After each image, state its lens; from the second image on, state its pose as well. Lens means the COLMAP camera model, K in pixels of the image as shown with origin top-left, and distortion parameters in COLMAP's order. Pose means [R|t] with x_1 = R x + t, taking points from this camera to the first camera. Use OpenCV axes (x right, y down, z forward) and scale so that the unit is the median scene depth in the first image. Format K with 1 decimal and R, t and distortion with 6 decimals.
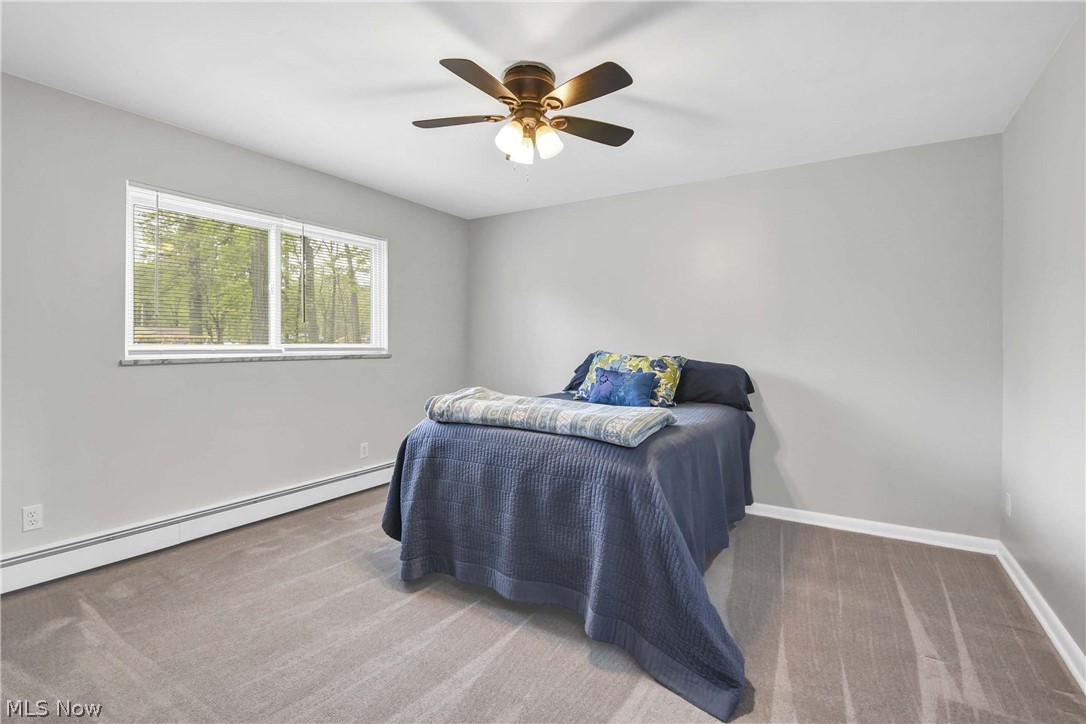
lens RADIAL K [[480.2, 0, 542.7], [0, 480.2, 352.1], [0, 0, 1]] dist [0.001820, -0.010074]
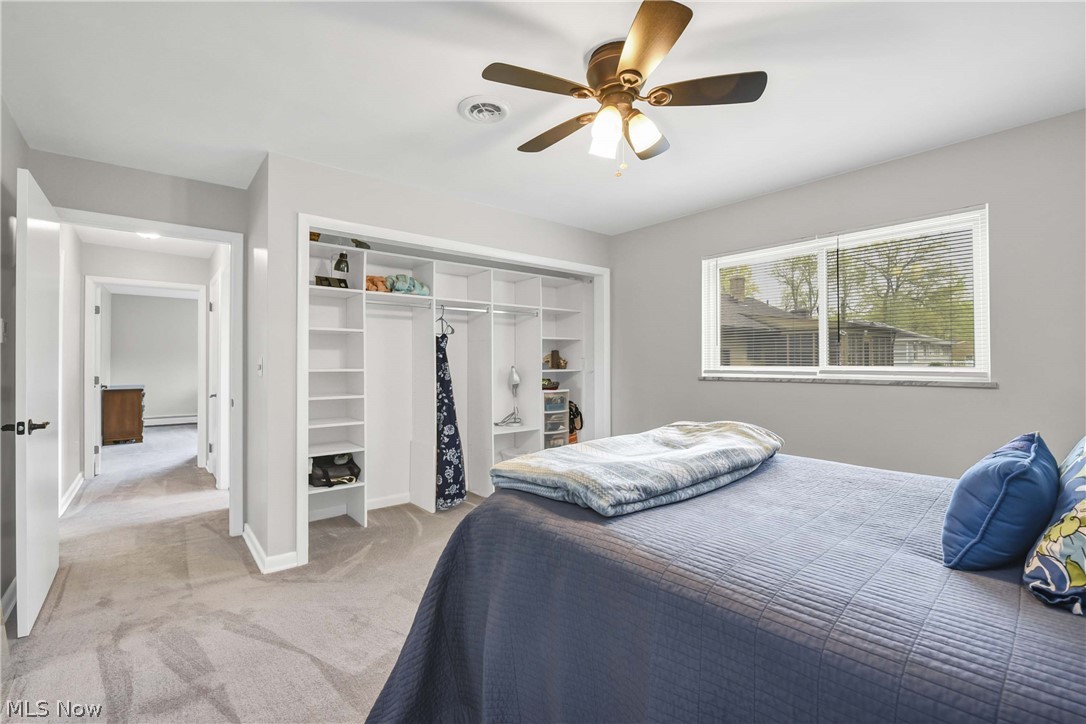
lens RADIAL K [[480.2, 0, 542.7], [0, 480.2, 352.1], [0, 0, 1]] dist [0.001820, -0.010074]
pose [[-0.290539, -0.012138, -0.956786, 0.542282], [-0.007687, 0.999917, -0.010351, -0.030460], [0.956832, 0.004347, -0.290608, 0.719783]]
